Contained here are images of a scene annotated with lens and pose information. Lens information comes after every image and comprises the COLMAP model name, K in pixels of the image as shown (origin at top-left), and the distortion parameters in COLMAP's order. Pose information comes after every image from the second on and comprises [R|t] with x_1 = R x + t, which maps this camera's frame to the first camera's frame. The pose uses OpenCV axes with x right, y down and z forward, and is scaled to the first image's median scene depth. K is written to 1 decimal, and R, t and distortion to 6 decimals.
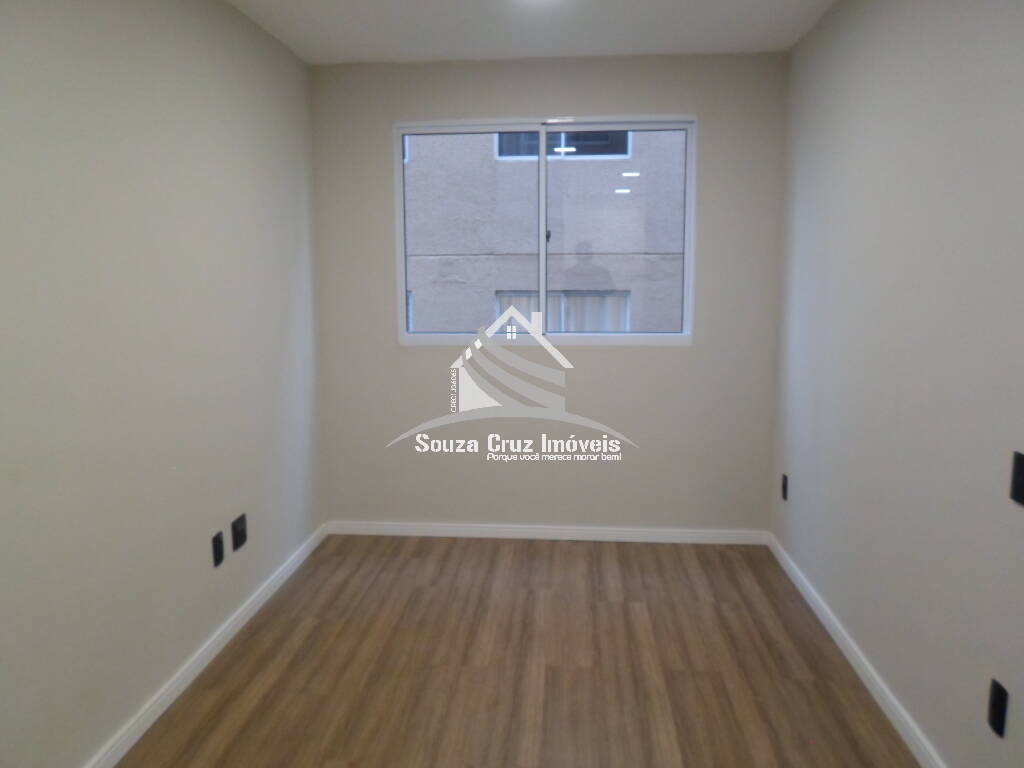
lens RADIAL K [[786.3, 0, 508.7], [0, 786.3, 374.6], [0, 0, 1]] dist [-0.004311, -0.011371]
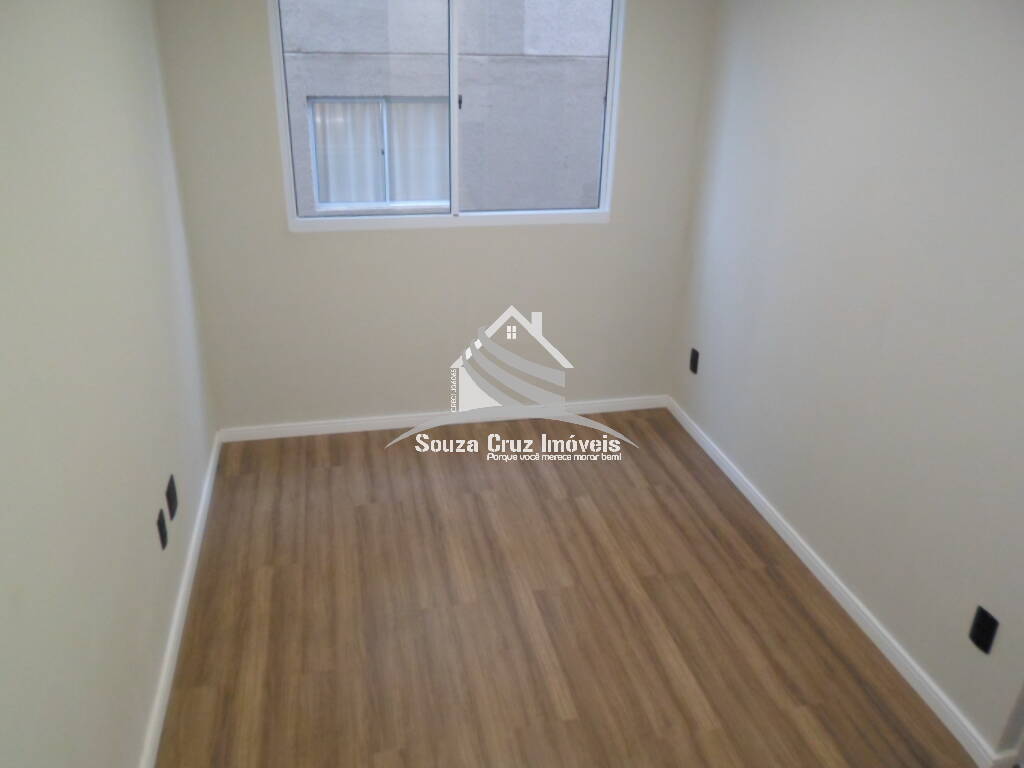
lens RADIAL K [[786.3, 0, 508.7], [0, 786.3, 374.6], [0, 0, 1]] dist [-0.004311, -0.011371]
pose [[0.955534, -0.095846, 0.278868, -0.198320], [0.010794, 0.956437, 0.291738, -0.164377], [-0.294682, -0.275756, 0.914943, 0.122080]]
